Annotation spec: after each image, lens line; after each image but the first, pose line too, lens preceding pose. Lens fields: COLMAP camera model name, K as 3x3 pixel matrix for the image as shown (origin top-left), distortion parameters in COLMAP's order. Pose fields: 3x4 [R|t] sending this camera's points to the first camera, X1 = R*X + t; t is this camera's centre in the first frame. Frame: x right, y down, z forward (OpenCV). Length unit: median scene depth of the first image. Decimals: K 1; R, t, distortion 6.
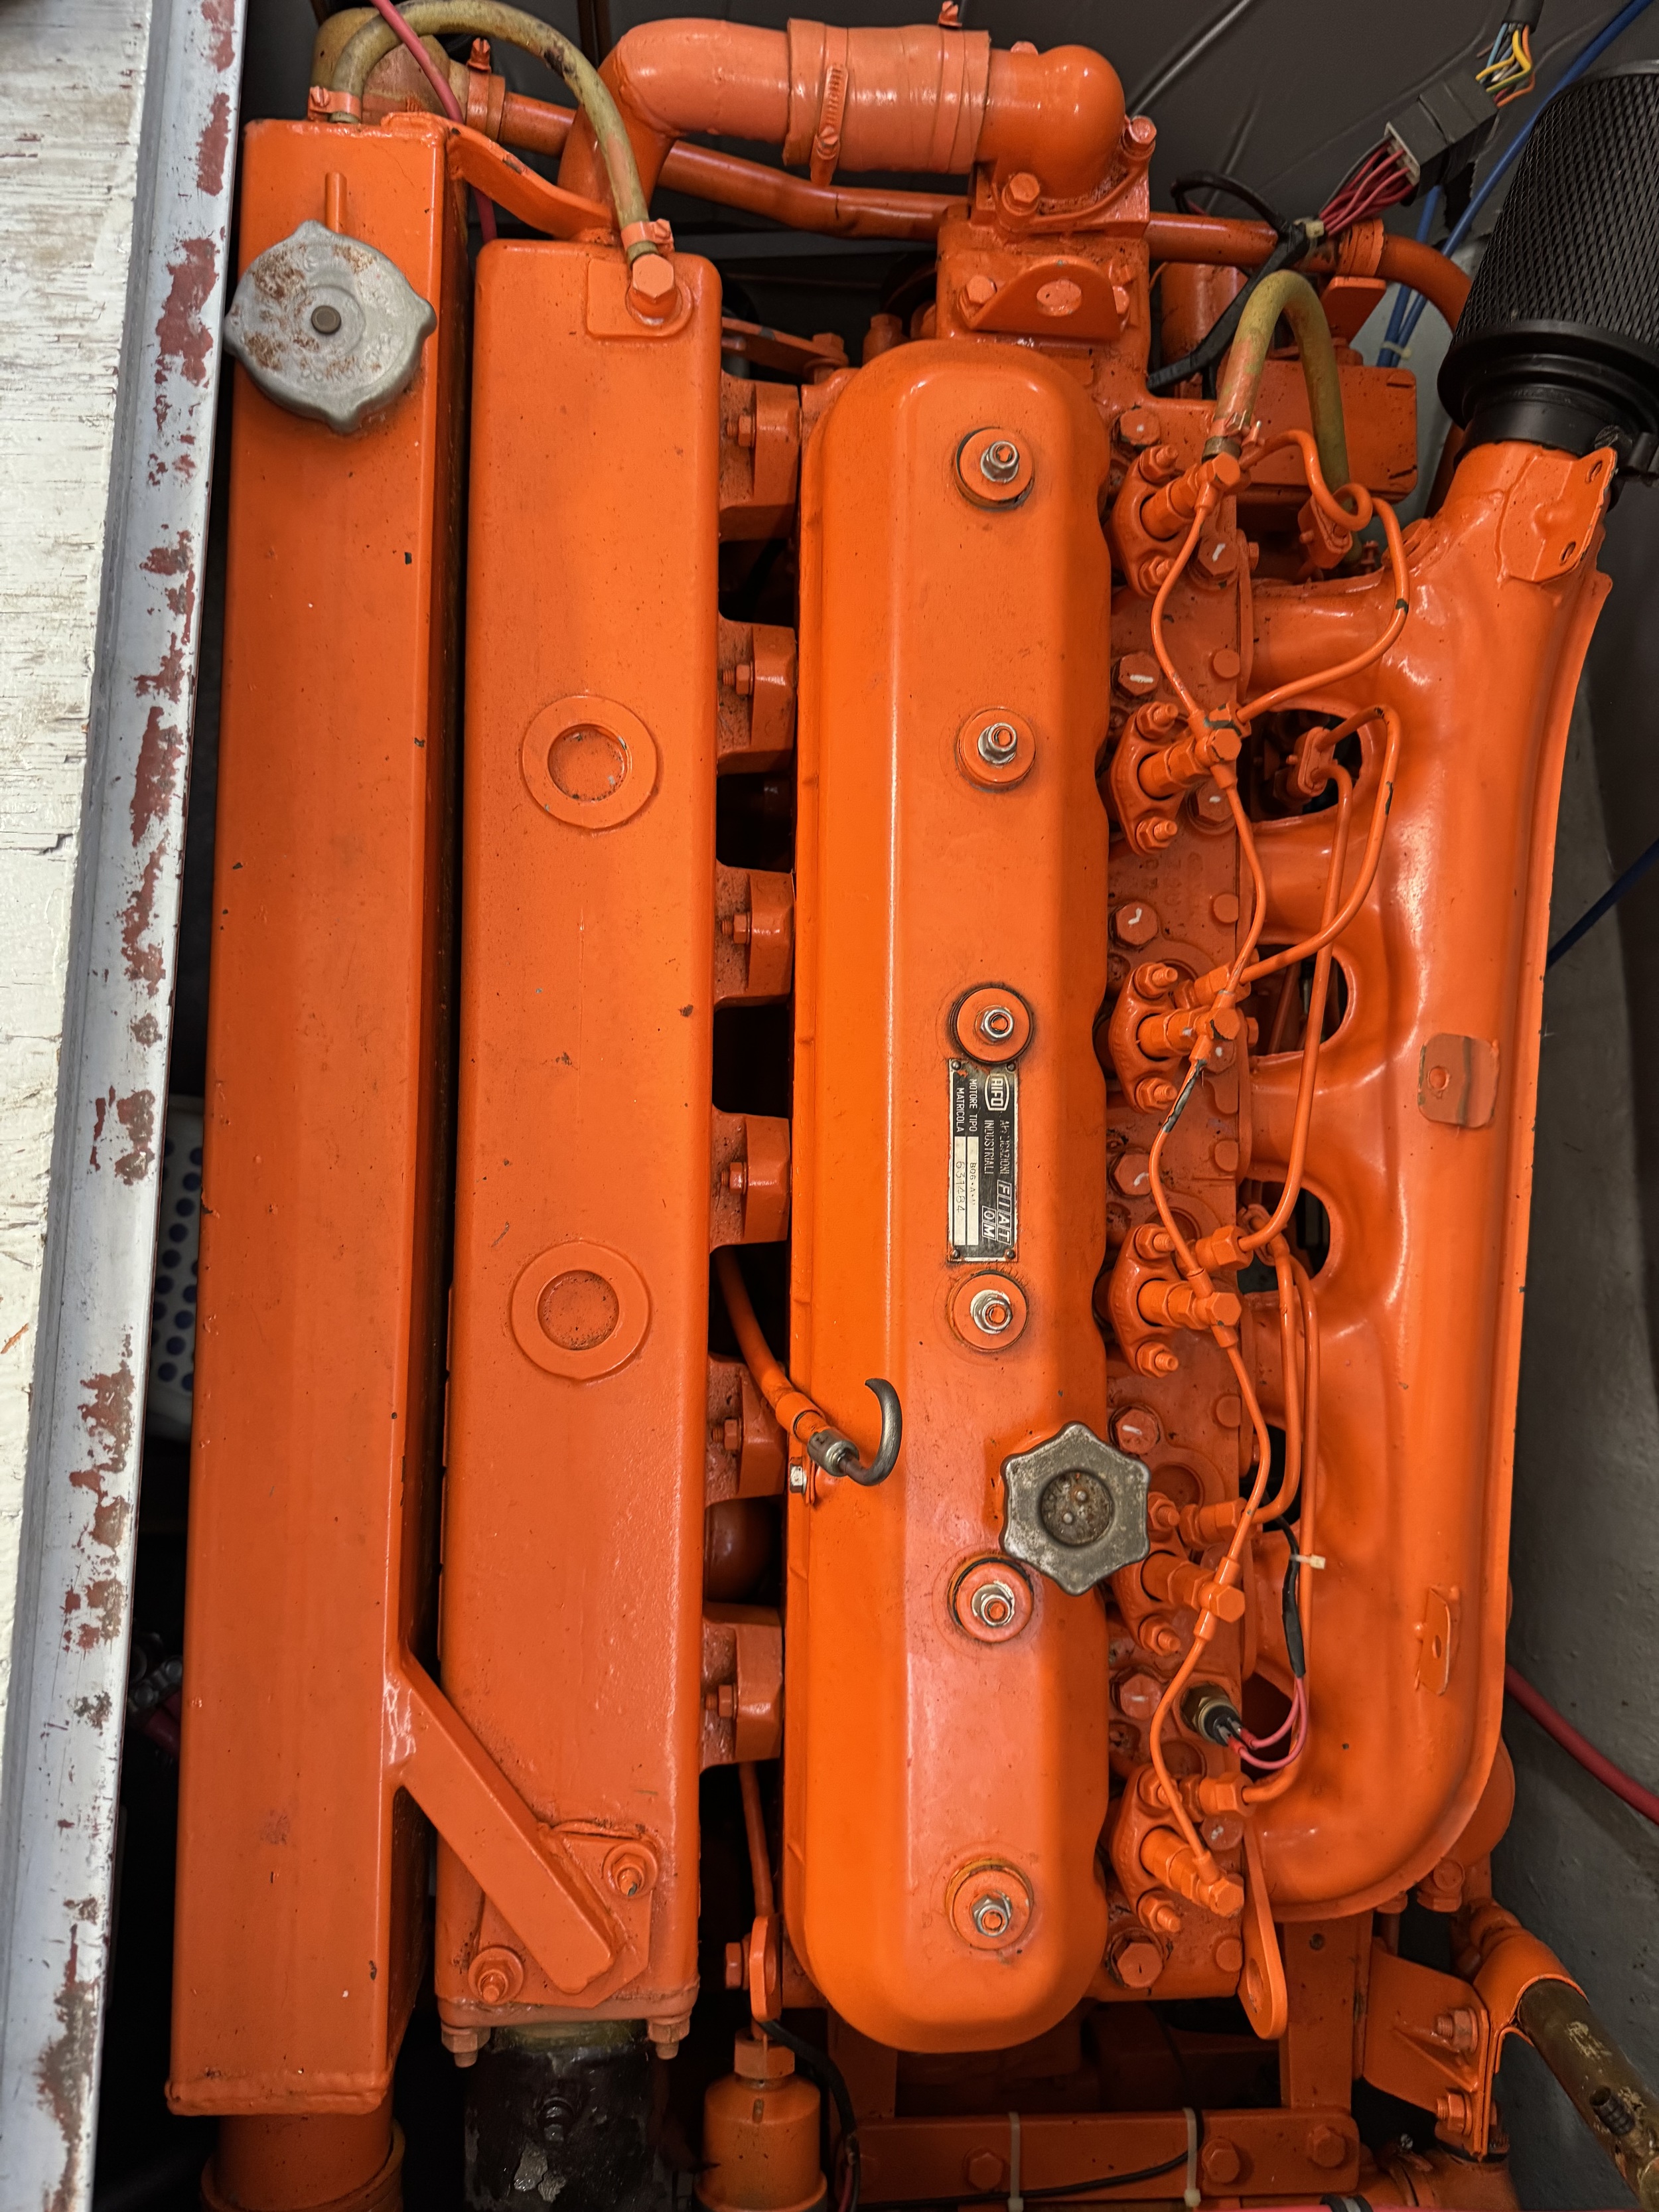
lens RADIAL K [[1557.1, 0, 835.1], [0, 1557.1, 1107.9], [0, 0, 1]] dist [0.059786, -0.076948]
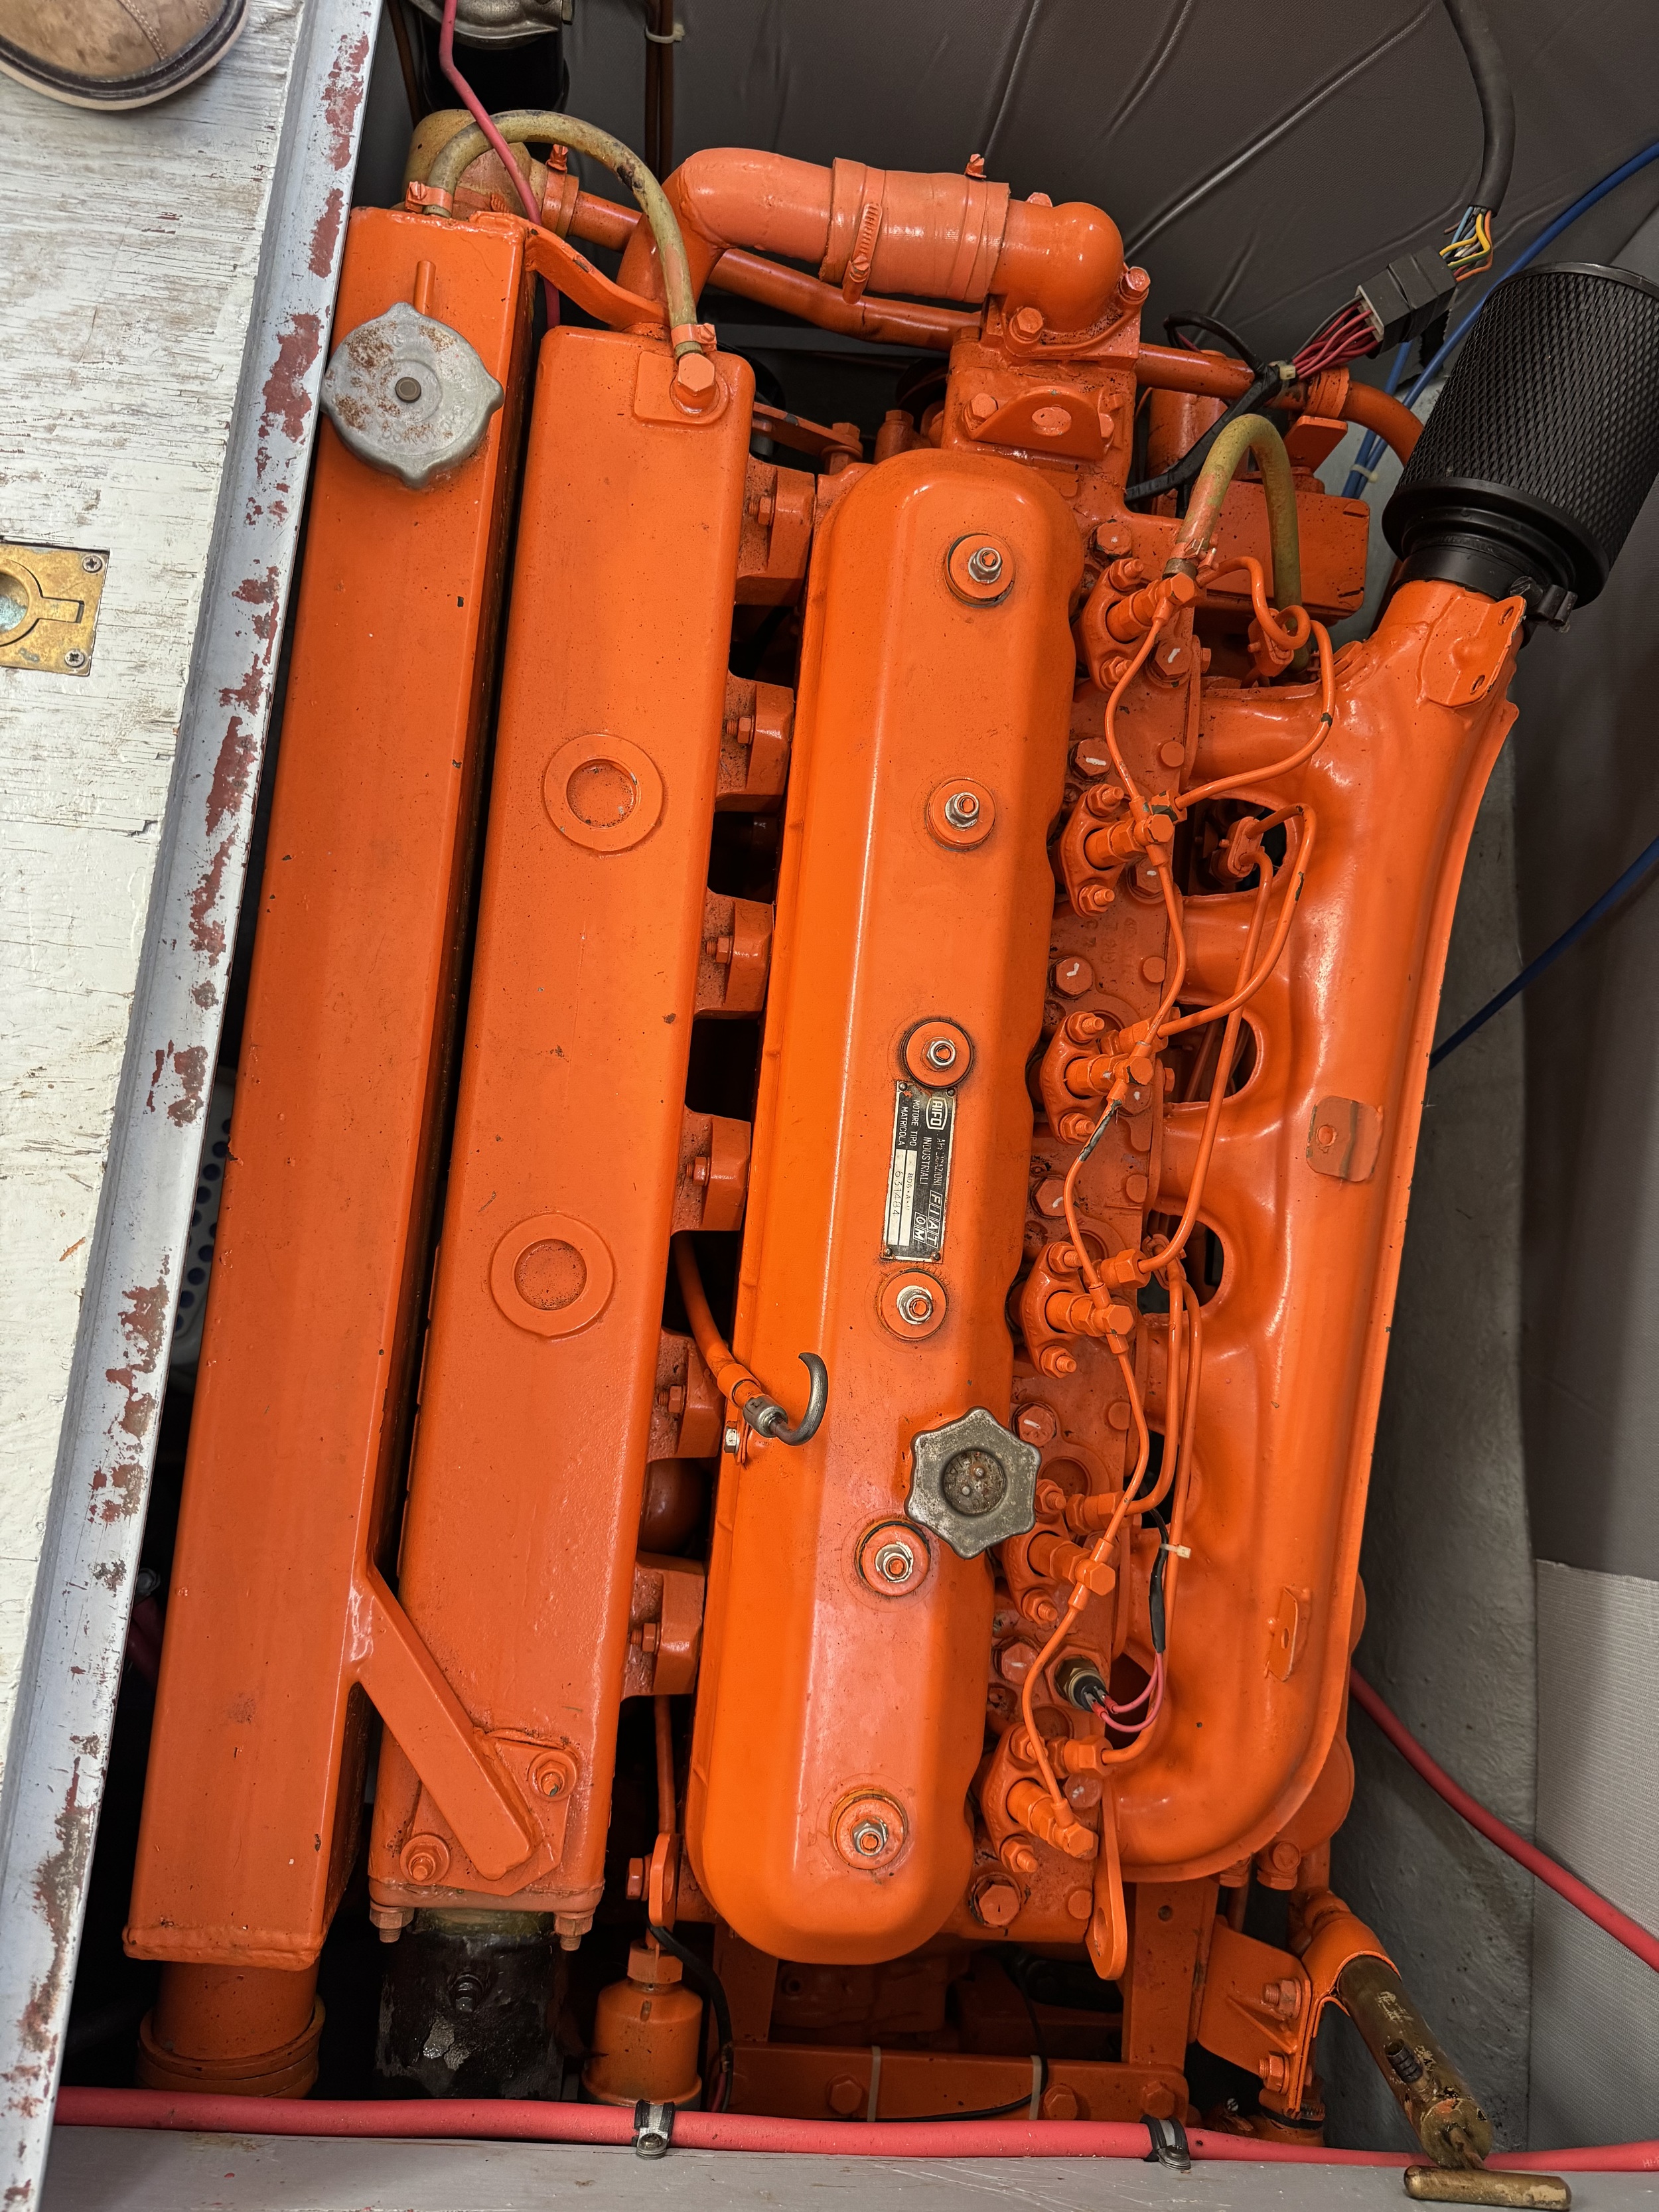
lens RADIAL K [[1557.1, 0, 830.8], [0, 1557.1, 1092.2], [0, 0, 1]] dist [0.059786, -0.076948]
pose [[0.996075, 0.085870, 0.021478, 0.001389], [-0.085357, 0.996067, -0.023761, 0.007934], [-0.023434, 0.021834, 0.999487, -0.128931]]
